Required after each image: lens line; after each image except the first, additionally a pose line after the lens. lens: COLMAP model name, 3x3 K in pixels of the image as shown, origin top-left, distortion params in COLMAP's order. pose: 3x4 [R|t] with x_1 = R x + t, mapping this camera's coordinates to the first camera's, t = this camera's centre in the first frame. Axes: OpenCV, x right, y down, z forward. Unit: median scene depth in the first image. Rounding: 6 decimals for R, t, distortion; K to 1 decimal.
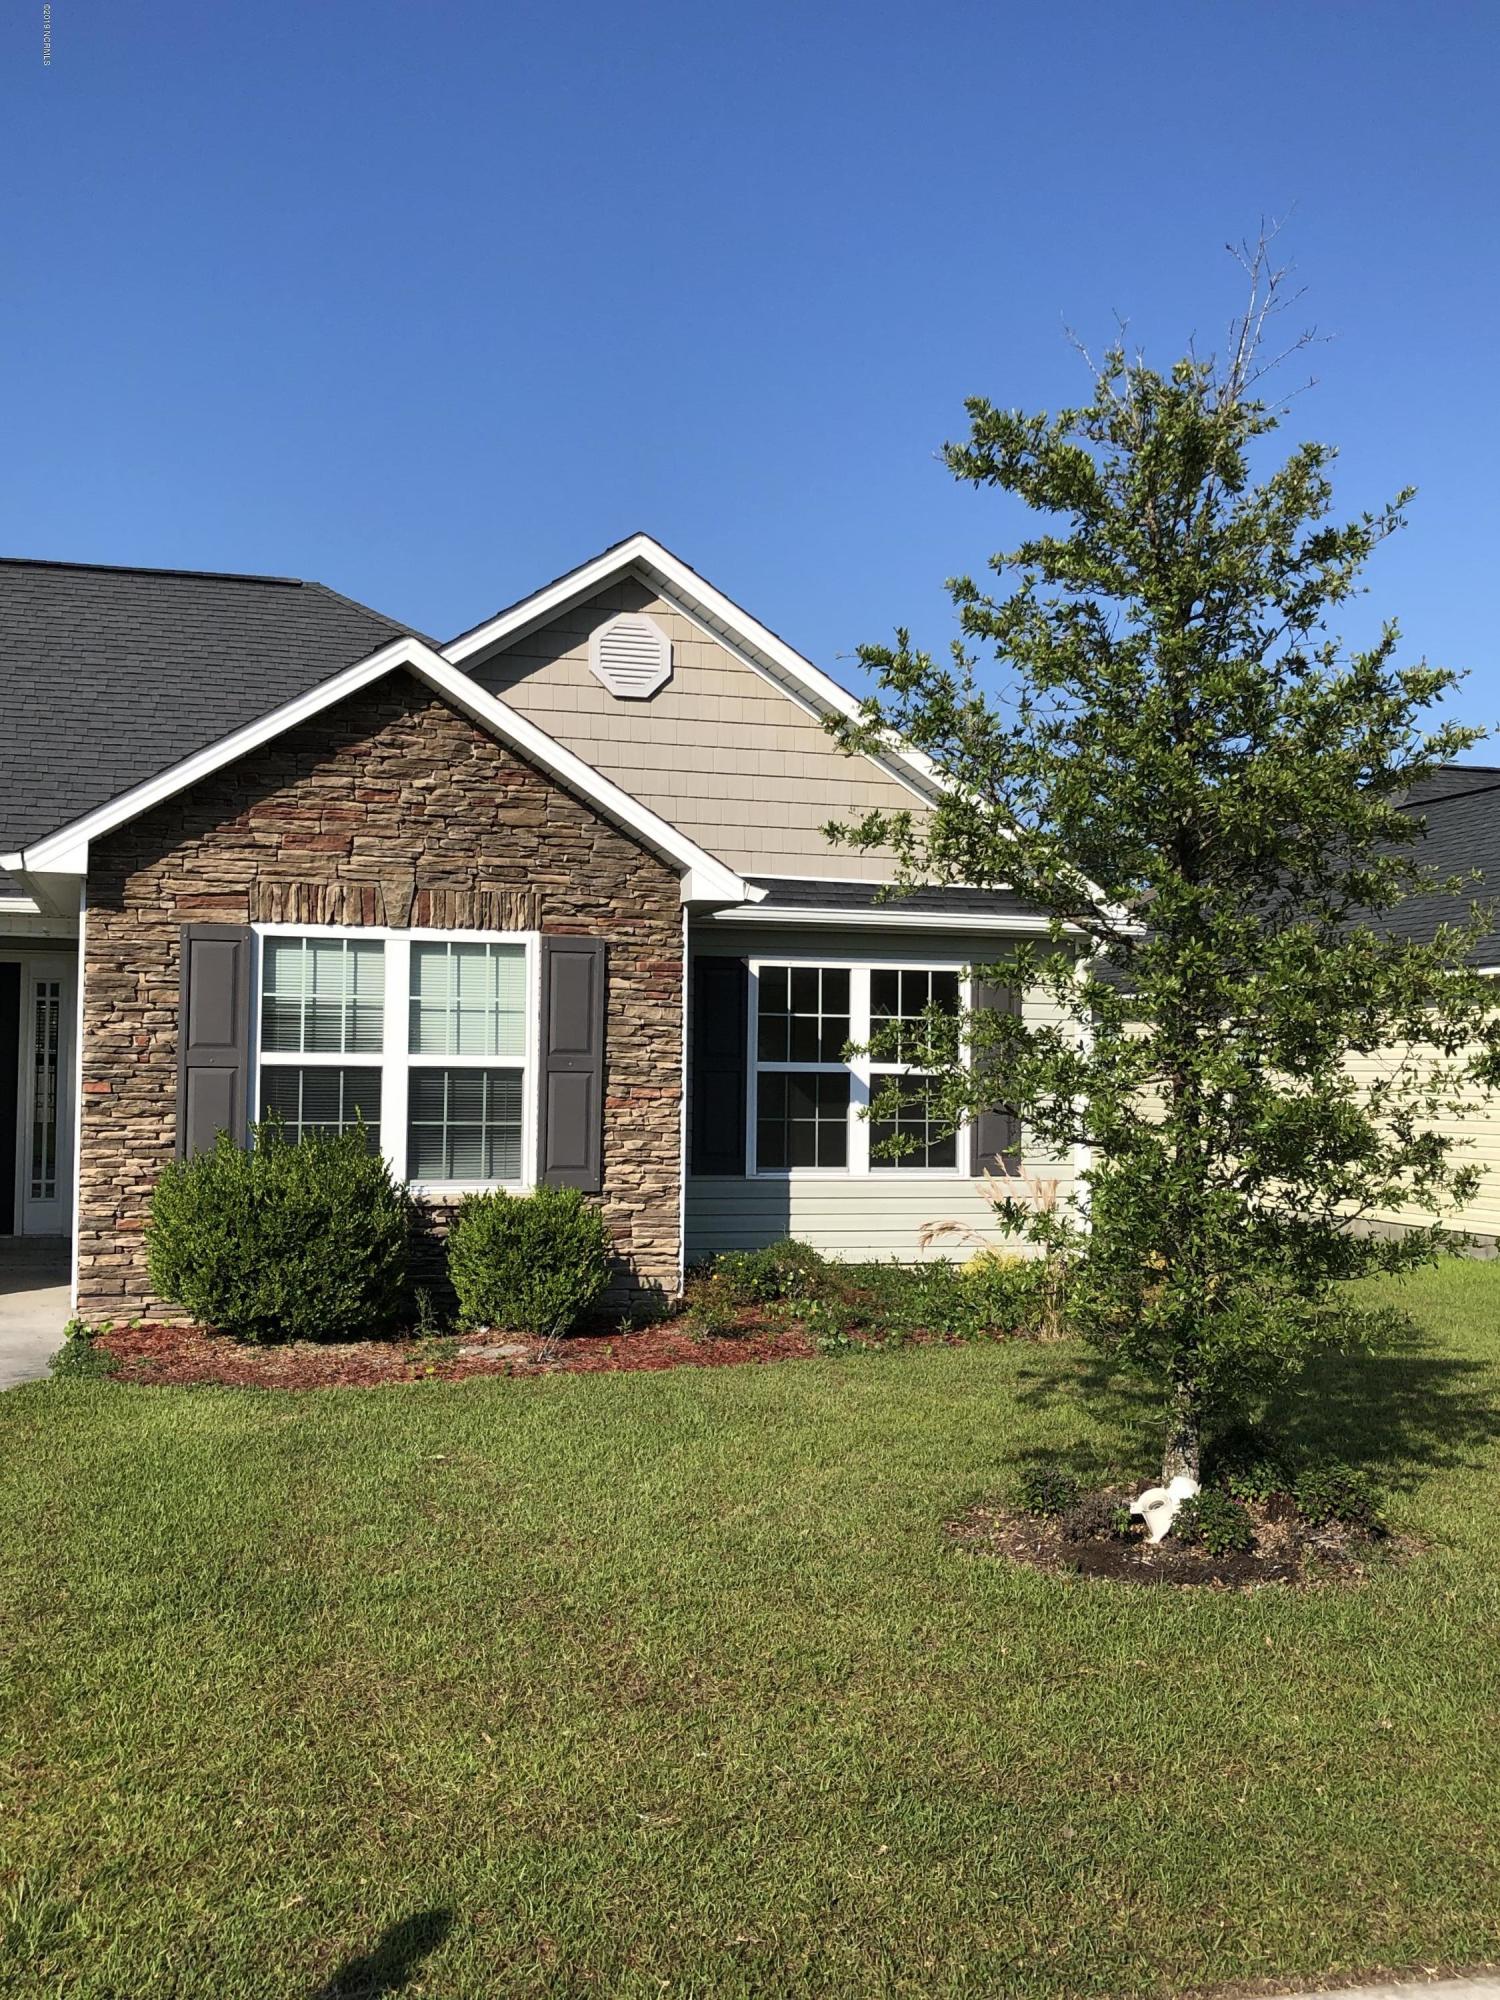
lens RADIAL K [[2045.8, 0, 744.4], [0, 2045.8, 988.3], [0, 0, 1]] dist [0.214762, -0.861857]
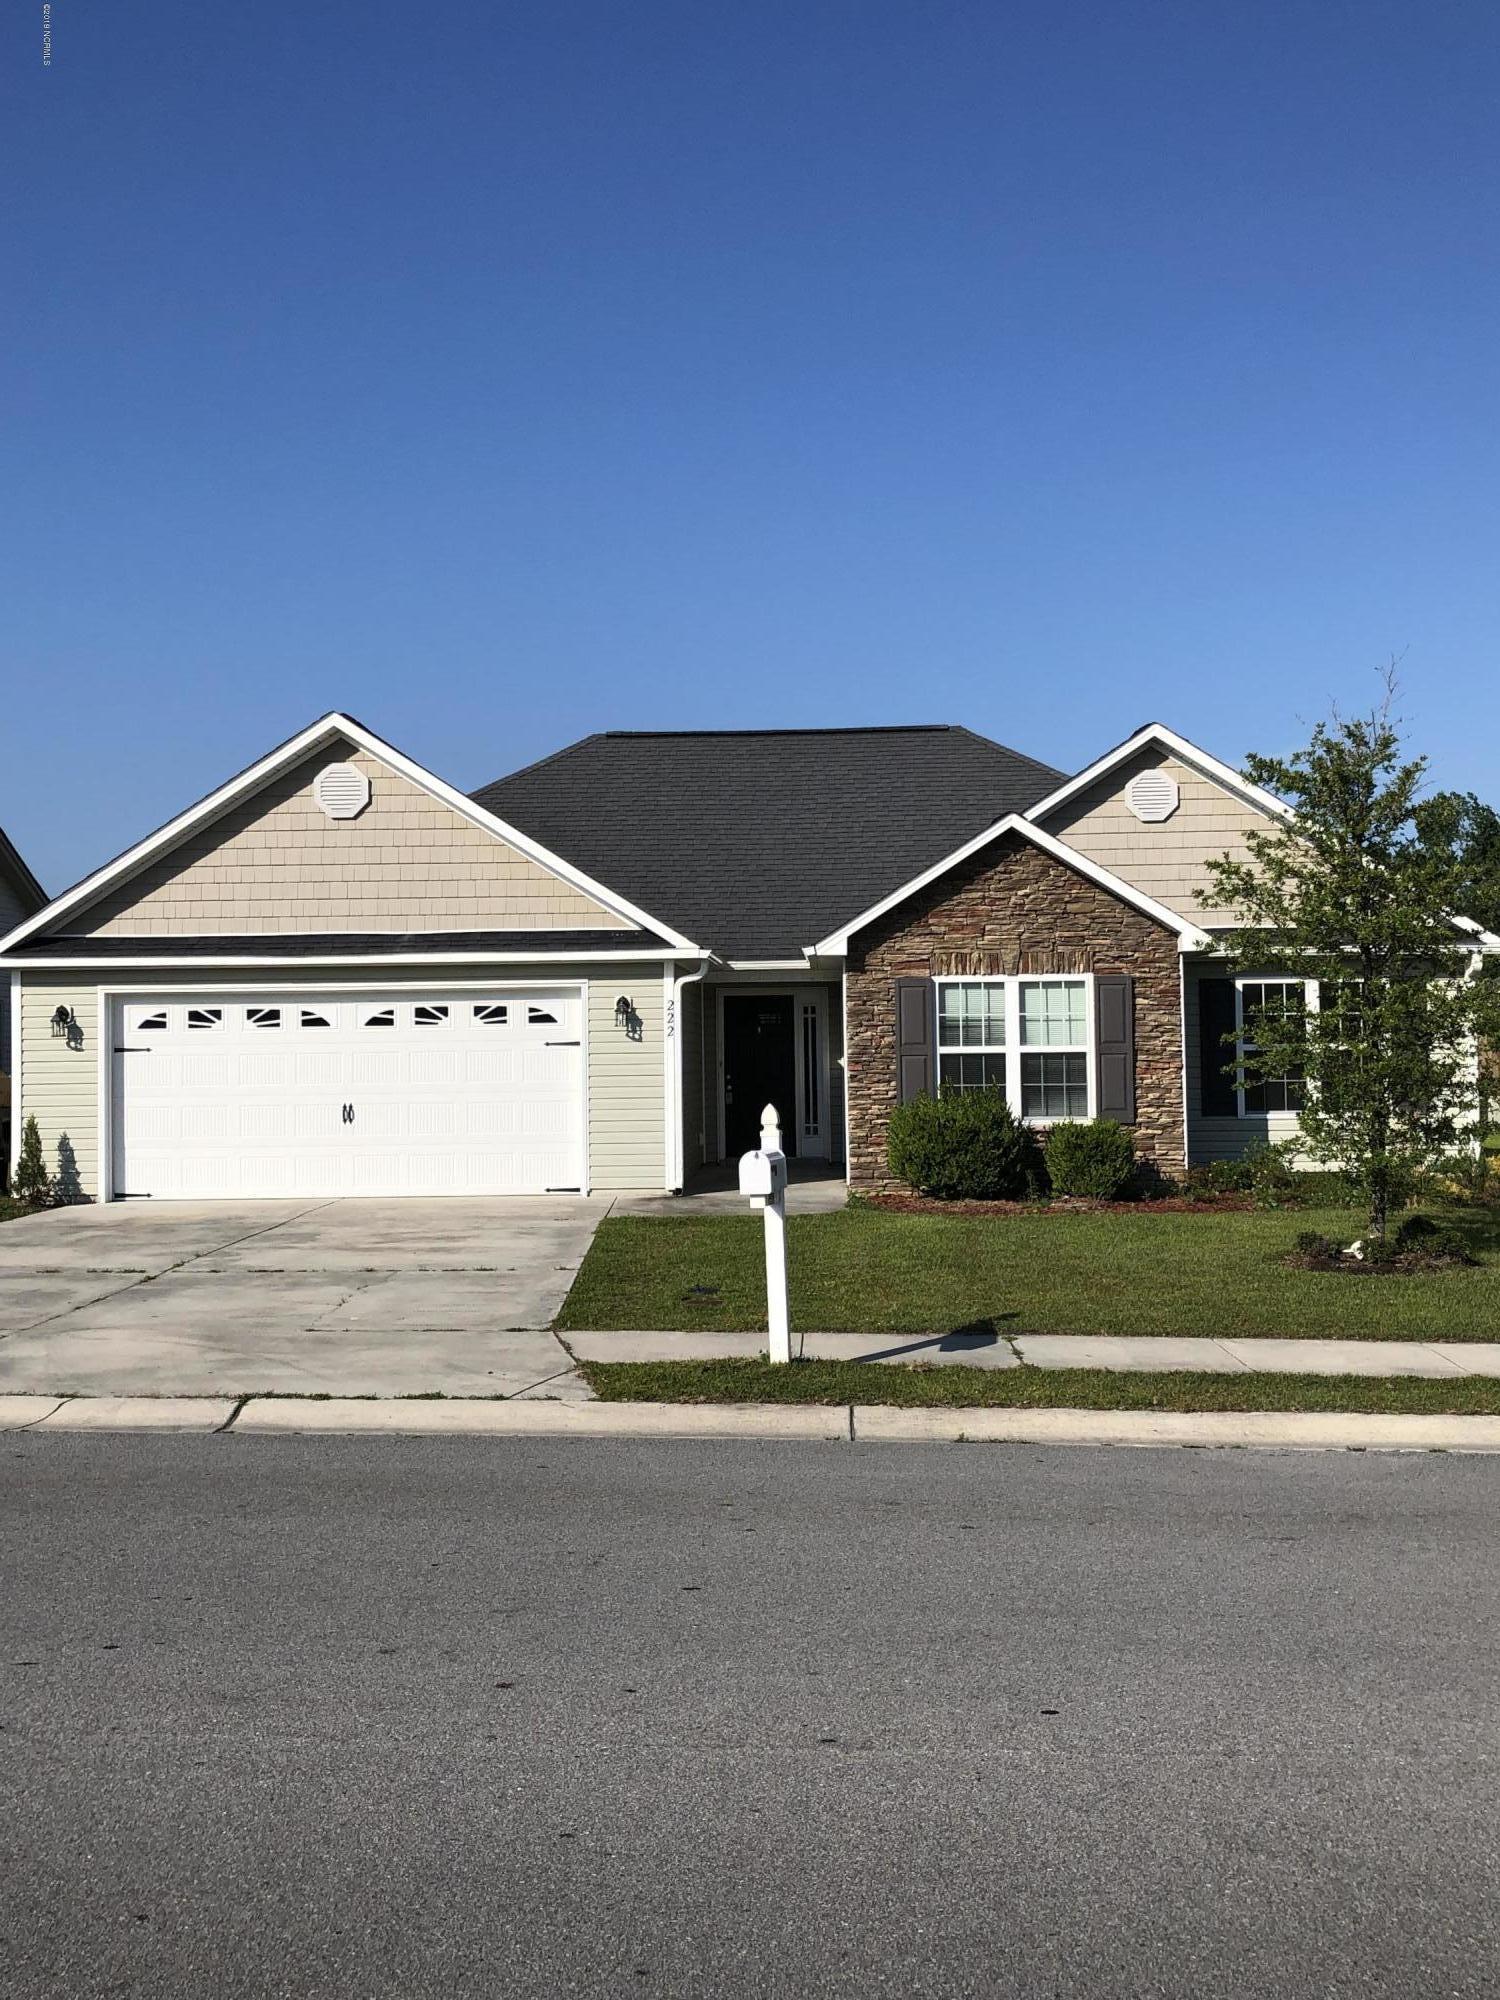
lens RADIAL K [[2045.8, 0, 744.4], [0, 2045.8, 988.3], [0, 0, 1]] dist [0.214762, -0.861857]
pose [[0.951375, -0.033492, -0.306210, 0.154769], [0.036532, 0.999324, 0.004199, -0.033729], [0.305862, -0.015181, 0.951955, -0.758951]]
